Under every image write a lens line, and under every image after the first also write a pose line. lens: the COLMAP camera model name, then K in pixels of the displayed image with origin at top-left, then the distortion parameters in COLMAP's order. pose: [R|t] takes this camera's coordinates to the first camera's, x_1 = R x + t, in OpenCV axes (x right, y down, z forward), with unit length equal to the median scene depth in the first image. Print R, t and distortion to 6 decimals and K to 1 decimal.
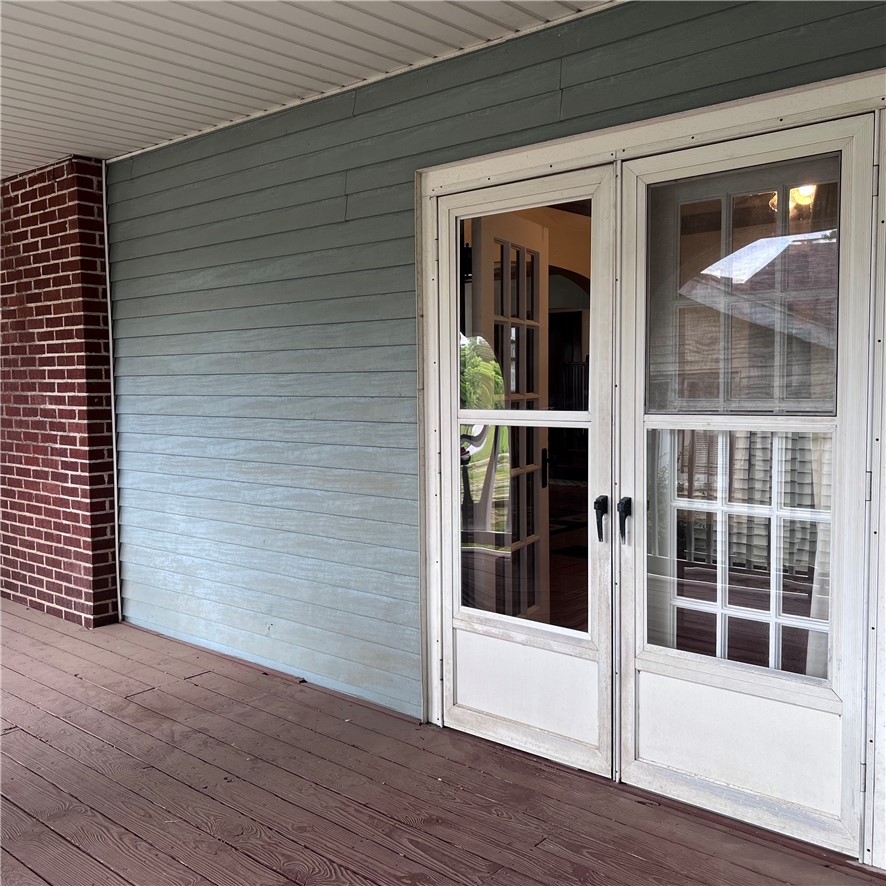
lens RADIAL K [[891.7, 0, 443.6], [0, 891.7, 440.9], [0, 0, 1]] dist [0.021171, 0.000000]
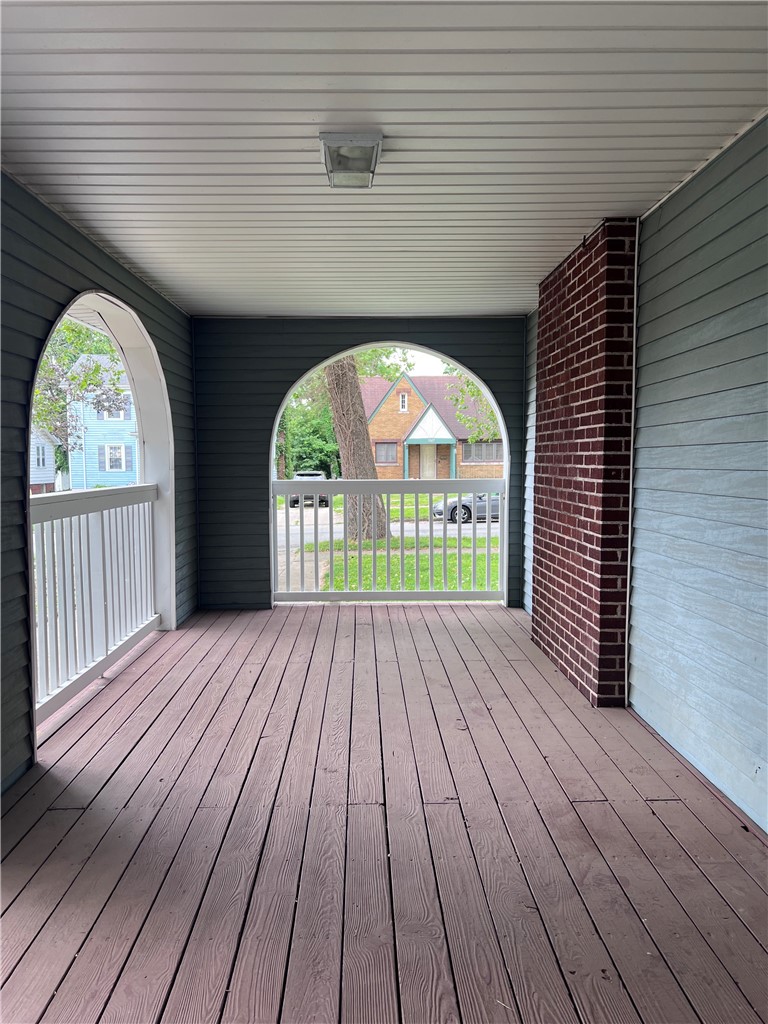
lens RADIAL K [[769.6, 0, 382.6], [0, 769.6, 518.2], [0, 0, 1]] dist [0.051797, -0.057803]
pose [[0.674318, 0.062640, -0.735779, 0.058808], [-0.055372, 0.997880, 0.034207, -0.012067], [0.736362, 0.017675, 0.676357, 0.259292]]
